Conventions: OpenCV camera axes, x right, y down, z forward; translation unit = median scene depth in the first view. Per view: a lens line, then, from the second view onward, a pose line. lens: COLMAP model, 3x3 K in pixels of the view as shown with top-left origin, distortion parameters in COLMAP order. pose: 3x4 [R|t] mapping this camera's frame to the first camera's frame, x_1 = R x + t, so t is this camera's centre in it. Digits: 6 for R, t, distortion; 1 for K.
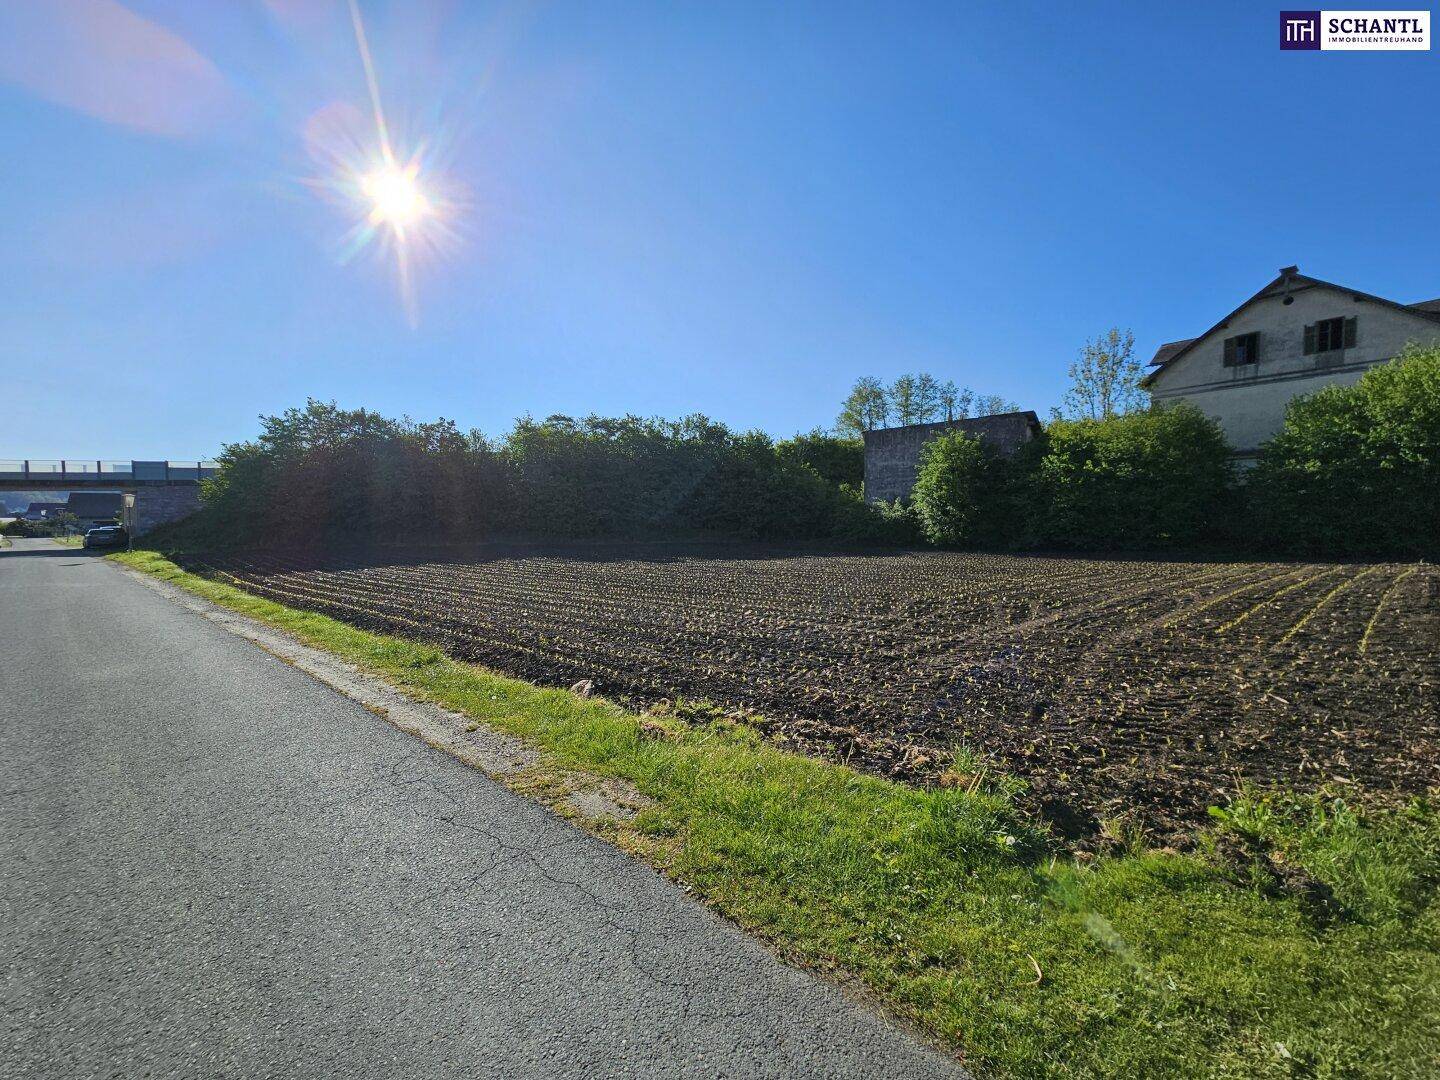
lens RADIAL K [[597.2, 0, 724.3], [0, 597.2, 538.9], [0, 0, 1]] dist [-0.001644, 0.000311]
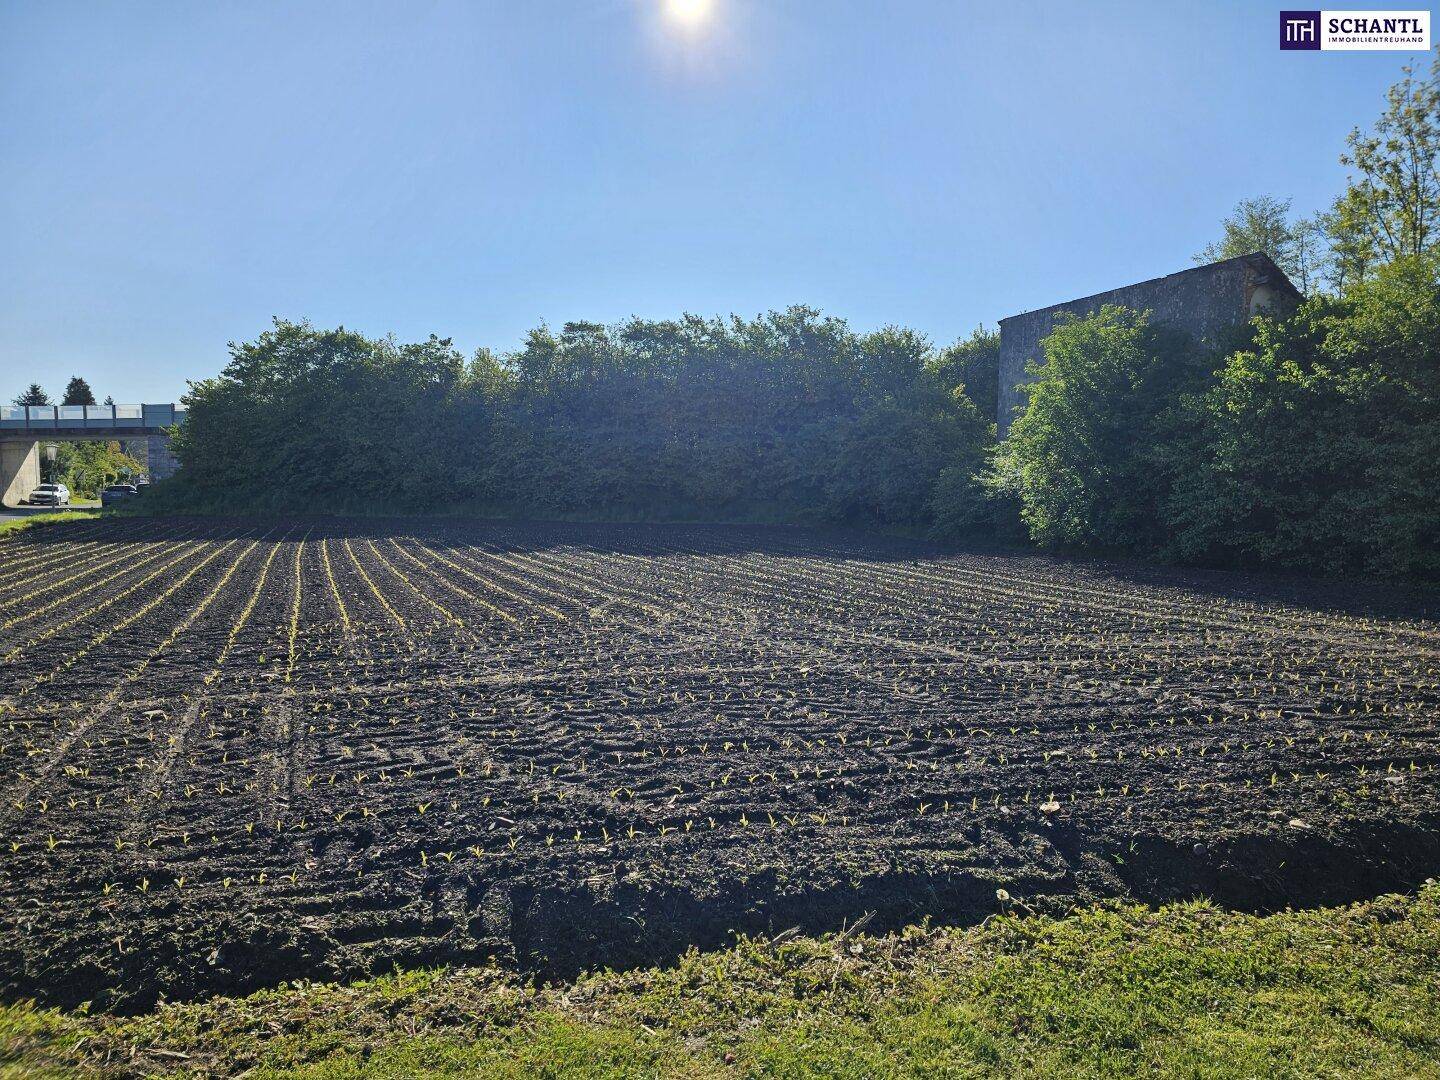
lens RADIAL K [[970.1, 0, 730.9], [0, 970.1, 552.7], [0, 0, 1]] dist [0.089659, -0.091717]
pose [[0.894598, 0.046810, -0.444414, 0.835405], [-0.029448, 0.998512, 0.045895, -0.022898], [0.445901, -0.027971, 0.894645, 0.265366]]
